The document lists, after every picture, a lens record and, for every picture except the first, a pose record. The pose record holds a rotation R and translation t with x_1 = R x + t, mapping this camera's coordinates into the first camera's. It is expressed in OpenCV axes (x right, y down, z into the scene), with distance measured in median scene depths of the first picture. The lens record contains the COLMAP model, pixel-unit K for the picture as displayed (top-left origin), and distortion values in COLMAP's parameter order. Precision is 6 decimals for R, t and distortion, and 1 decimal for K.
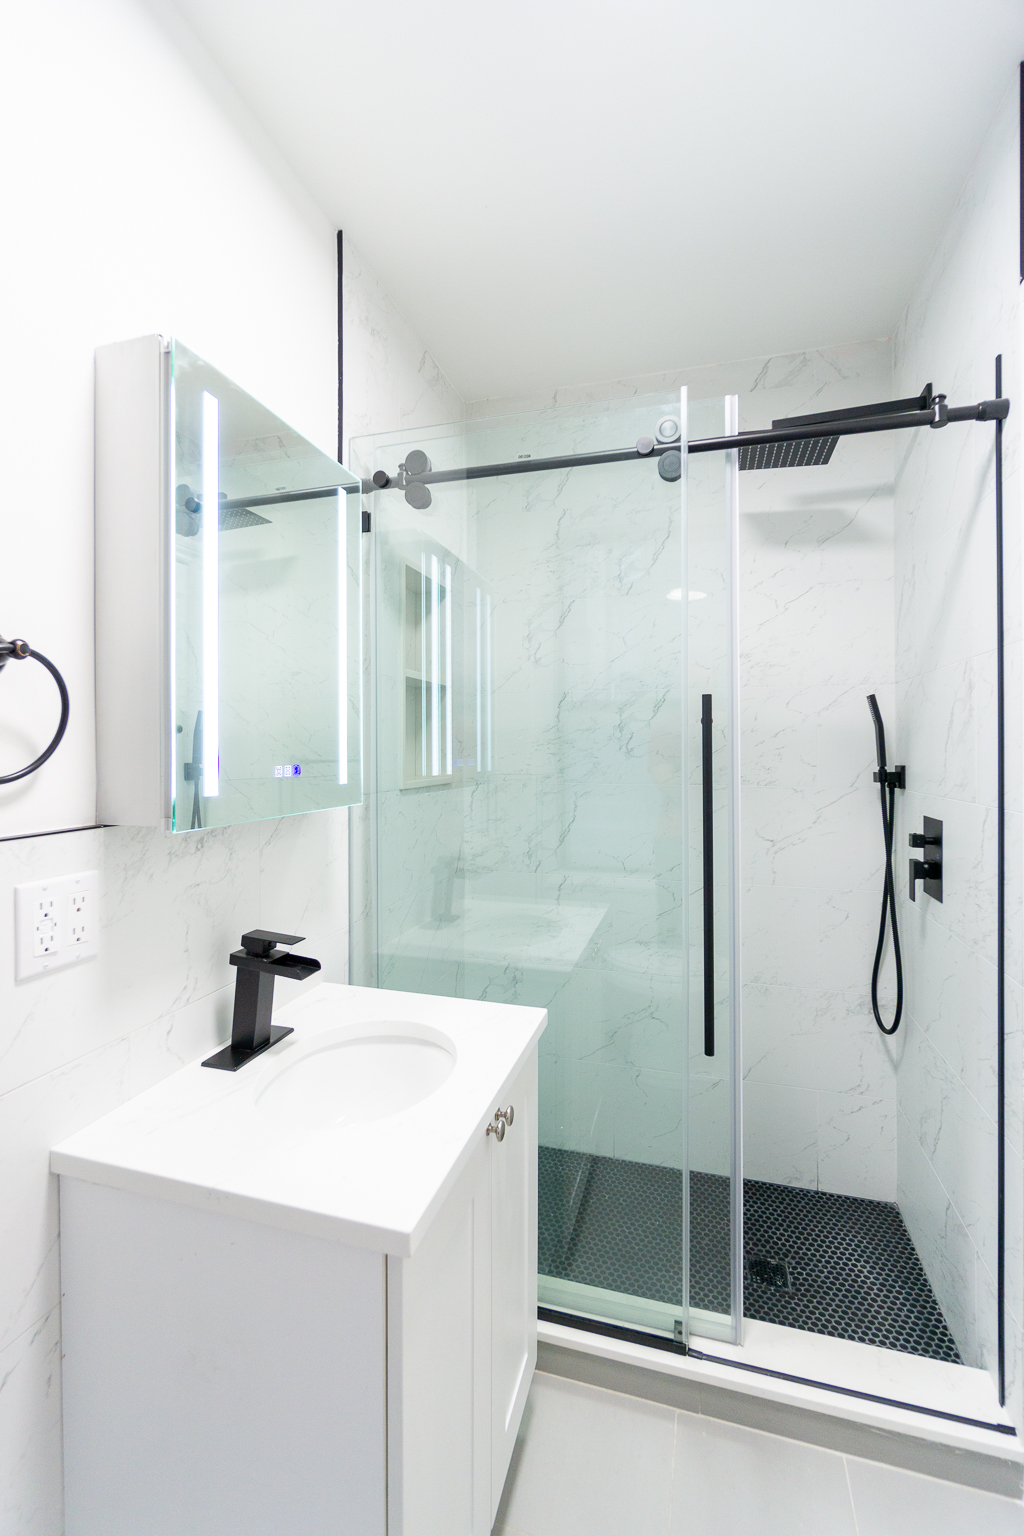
lens RADIAL K [[665.1, 0, 511.6], [0, 665.1, 757.1], [0, 0, 1]] dist [-0.004584, -0.000003]
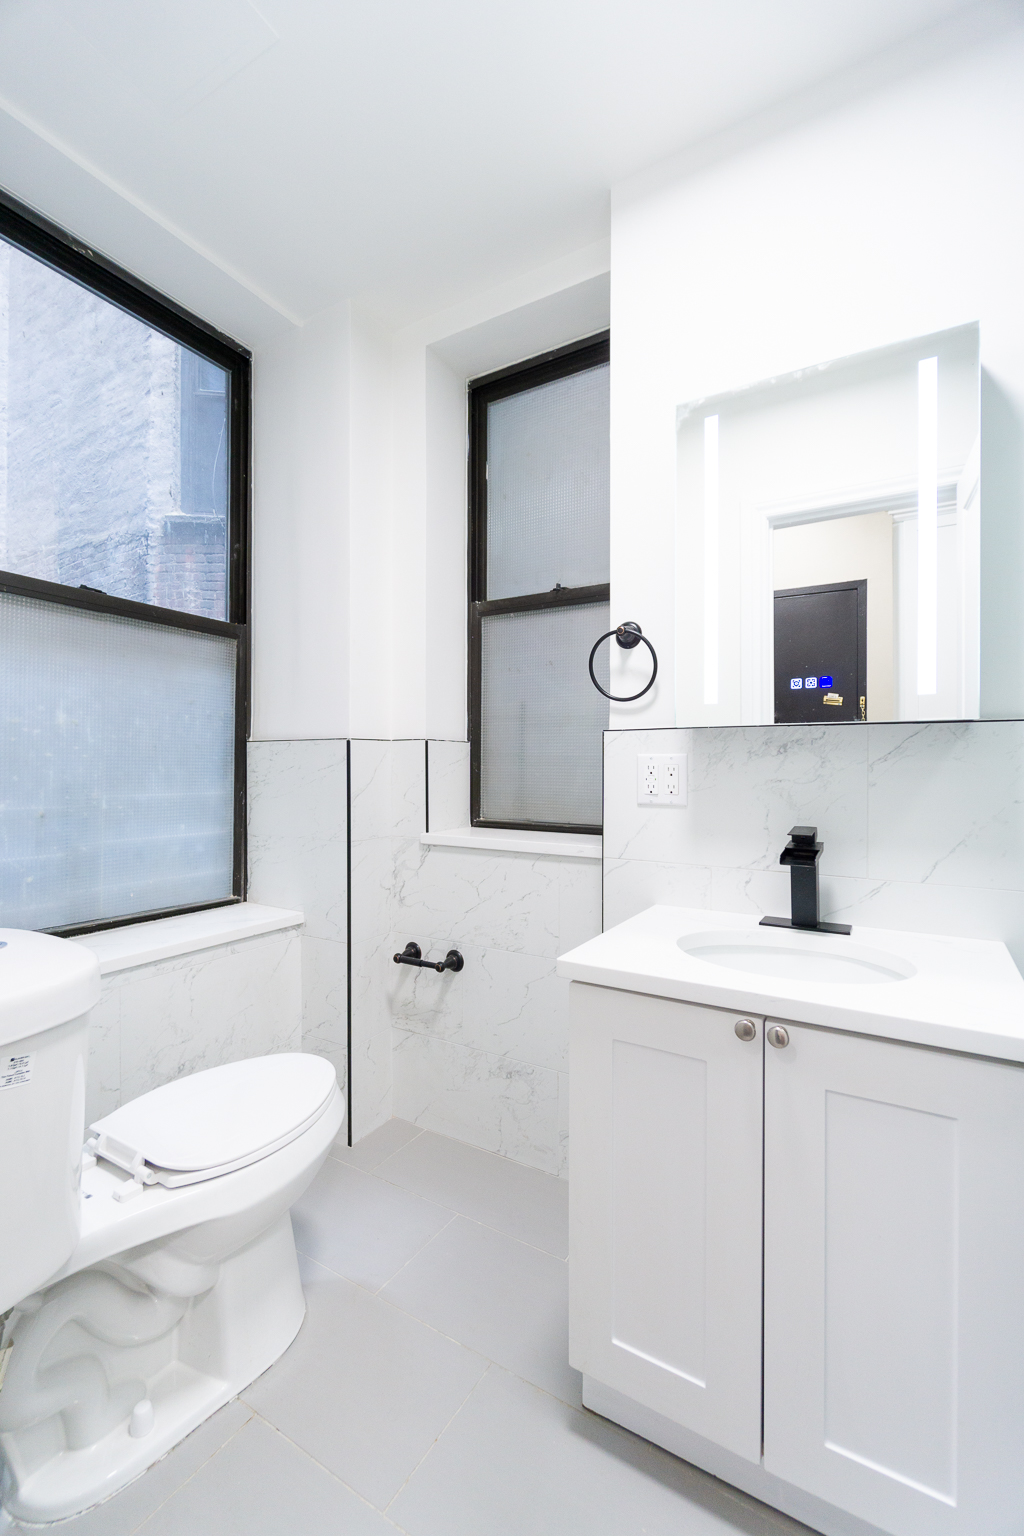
lens RADIAL K [[665.1, 0, 511.8], [0, 665.1, 767.9], [0, 0, 1]] dist [-0.004584, -0.000003]
pose [[-0.244388, -0.001081, -0.969677, 1.015654], [-0.010317, 0.999946, 0.001486, 0.196523], [0.969623, 0.010367, -0.244386, 0.935709]]
